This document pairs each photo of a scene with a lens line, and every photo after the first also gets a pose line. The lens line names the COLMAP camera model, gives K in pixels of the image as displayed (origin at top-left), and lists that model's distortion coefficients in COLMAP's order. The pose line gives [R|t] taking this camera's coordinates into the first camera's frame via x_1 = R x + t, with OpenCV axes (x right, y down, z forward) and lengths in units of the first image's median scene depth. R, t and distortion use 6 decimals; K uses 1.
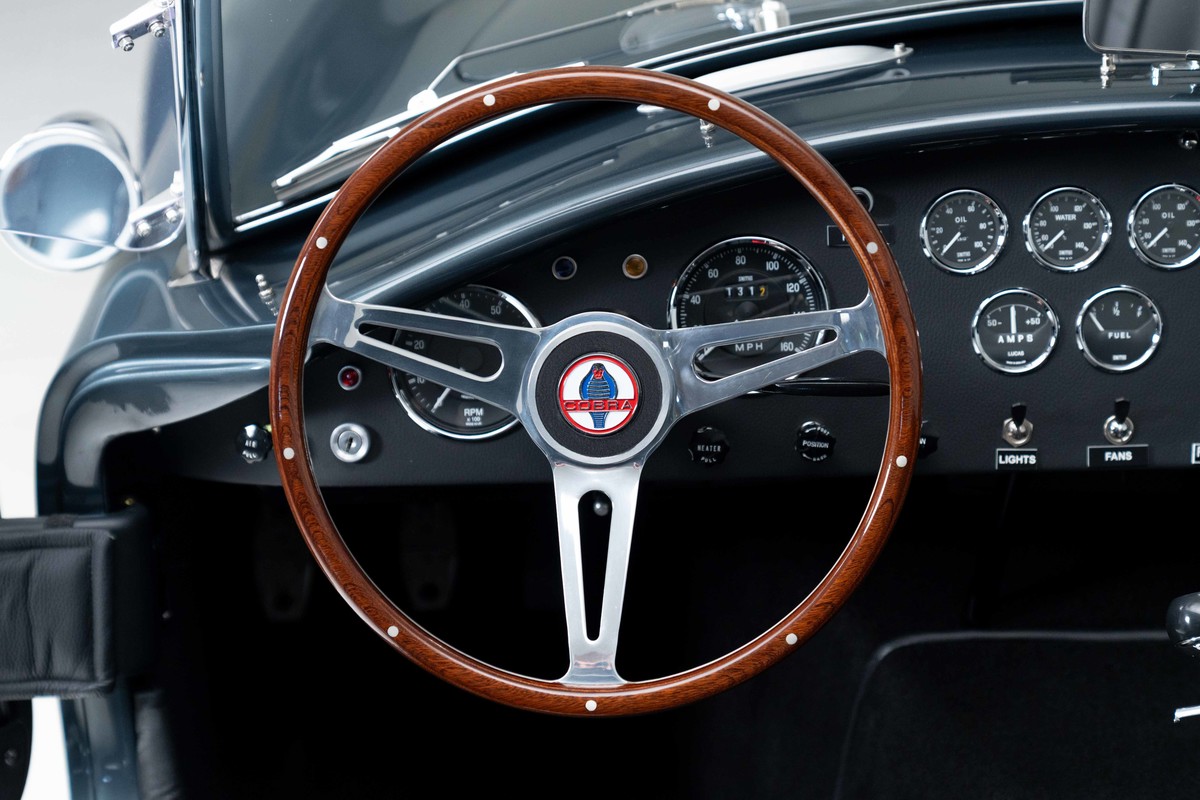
lens RADIAL K [[2677.9, 0, 605.8], [0, 2677.9, 394.2], [0, 0, 1]] dist [0.021668, 0.000000]
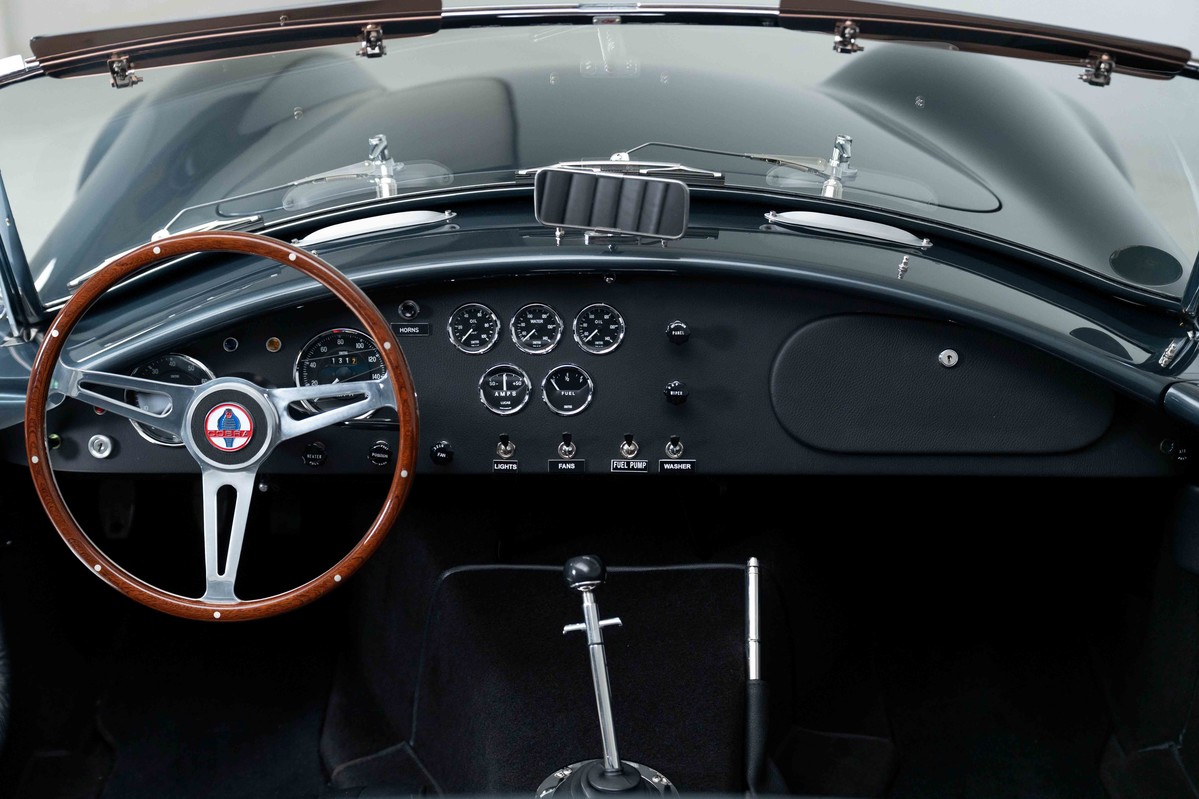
lens RADIAL K [[1698.3, 0, 546.0], [0, 1698.3, 414.8], [0, 0, 1]] dist [0.046410, 0.000000]
pose [[0.999653, 0.025044, 0.008115, 0.174347], [-0.025342, 0.998918, 0.038994, -0.050650], [-0.007130, -0.039187, 0.999206, -0.049452]]
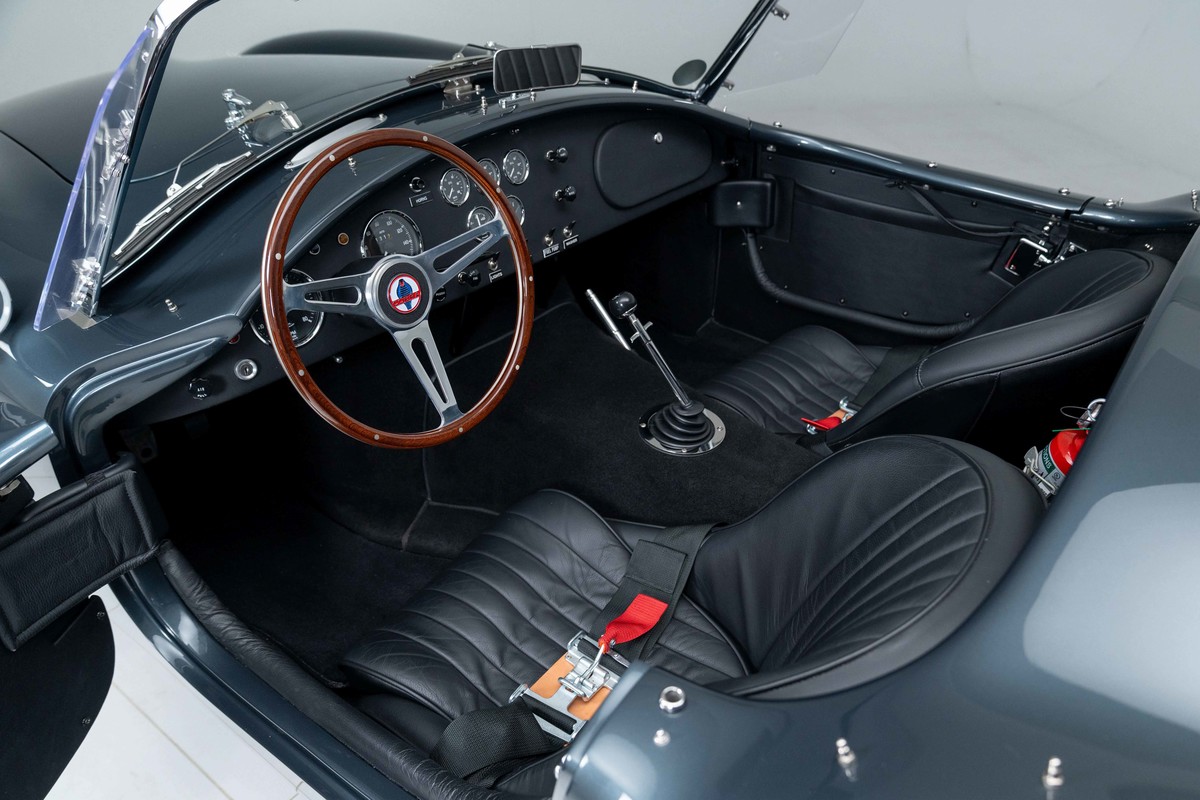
lens RADIAL K [[842.4, 0, 604.2], [0, 842.4, 405.6], [0, 0, 1]] dist [-0.024519, 0.009891]
pose [[0.623268, -0.395848, 0.674419, -0.358498], [0.276654, 0.918261, 0.283300, -0.058660], [-0.731436, 0.010009, 0.681836, 0.420161]]
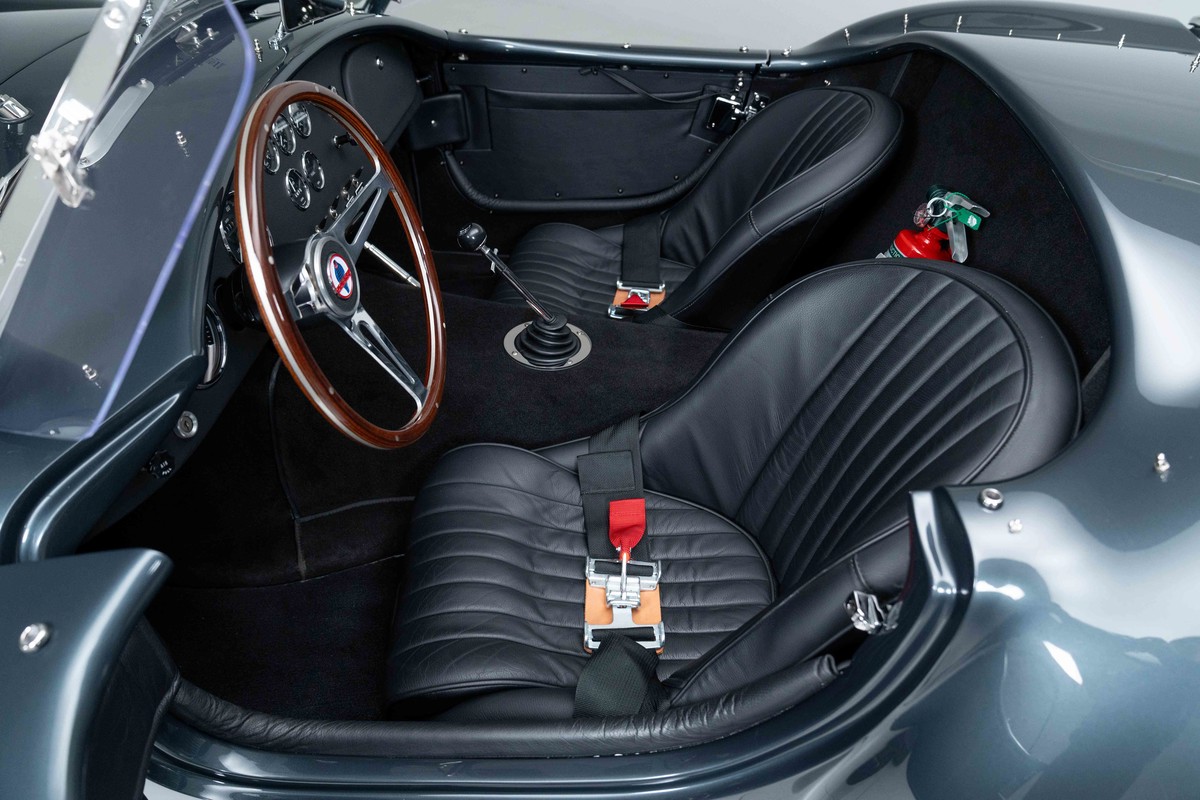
lens RADIAL K [[842.4, 0, 584.2], [0, 842.4, 408.6], [0, 0, 1]] dist [-0.024519, 0.009891]
pose [[0.069497, -0.587819, 0.806002, -0.465529], [0.372681, 0.764755, 0.525603, -0.156578], [-0.925354, 0.263854, 0.272217, 0.681969]]
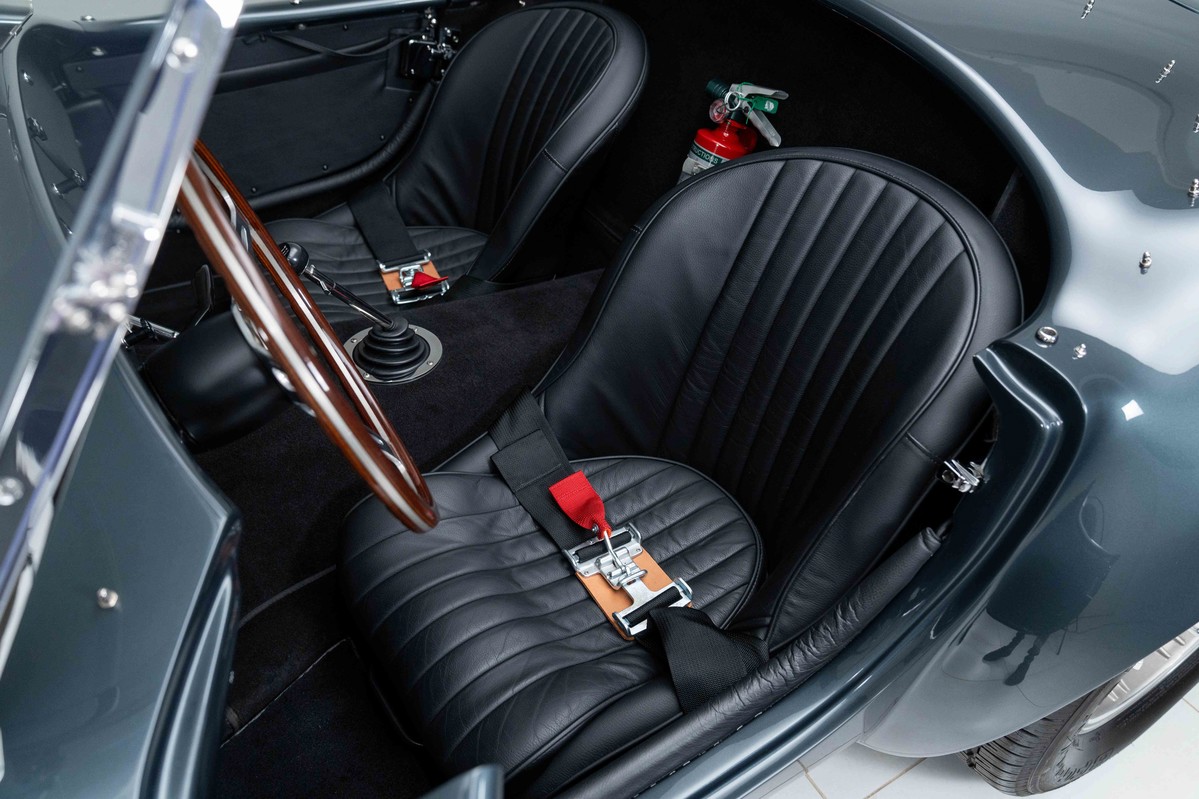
lens RADIAL K [[841.7, 0, 597.2], [0, 841.7, 408.5], [0, 0, 1]] dist [-0.024519, 0.009891]
pose [[-0.482911, -0.561796, 0.671701, -0.364150], [0.343638, 0.583958, 0.735463, -0.226494], [-0.805425, 0.585985, -0.088945, 0.871014]]
